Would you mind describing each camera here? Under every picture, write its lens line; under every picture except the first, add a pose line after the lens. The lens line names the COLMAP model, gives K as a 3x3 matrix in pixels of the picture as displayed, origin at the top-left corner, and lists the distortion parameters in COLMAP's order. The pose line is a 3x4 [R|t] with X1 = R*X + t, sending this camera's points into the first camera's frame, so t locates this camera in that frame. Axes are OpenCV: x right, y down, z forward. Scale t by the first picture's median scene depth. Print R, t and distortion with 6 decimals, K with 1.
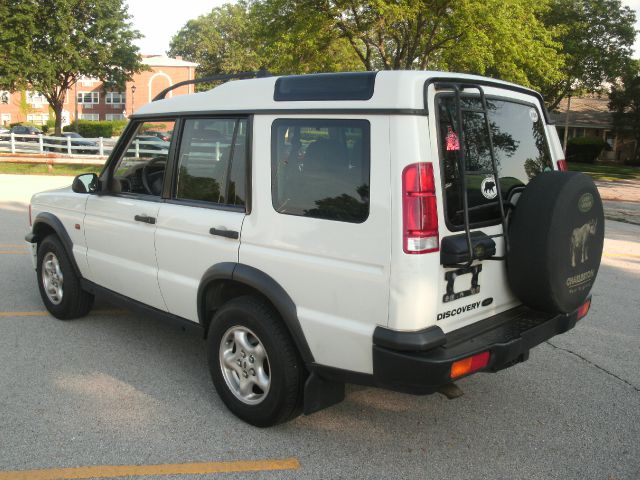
lens RADIAL K [[666.8, 0, 309.9], [0, 666.8, 249.8], [0, 0, 1]] dist [-0.308552, 0.425575]
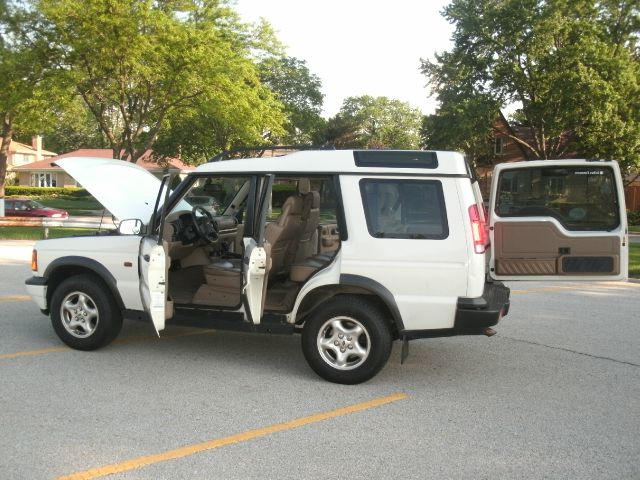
lens RADIAL K [[666.8, 0, 309.9], [0, 666.8, 249.8], [0, 0, 1]] dist [-0.308552, 0.425575]
pose [[0.880496, -0.048857, 0.471529, -0.855059], [0.085303, 0.994768, -0.056216, 0.043902], [-0.466316, 0.089721, 0.880057, -0.288143]]
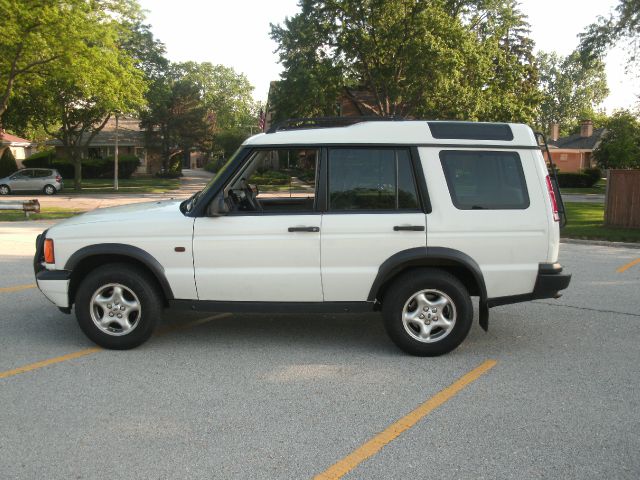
lens RADIAL K [[666.8, 0, 309.9], [0, 666.8, 249.8], [0, 0, 1]] dist [-0.308552, 0.425575]
pose [[0.717383, -0.117268, 0.686739, -1.285253], [0.137613, 0.990162, 0.025327, -0.045250], [-0.682953, 0.076335, 0.726463, 0.101911]]
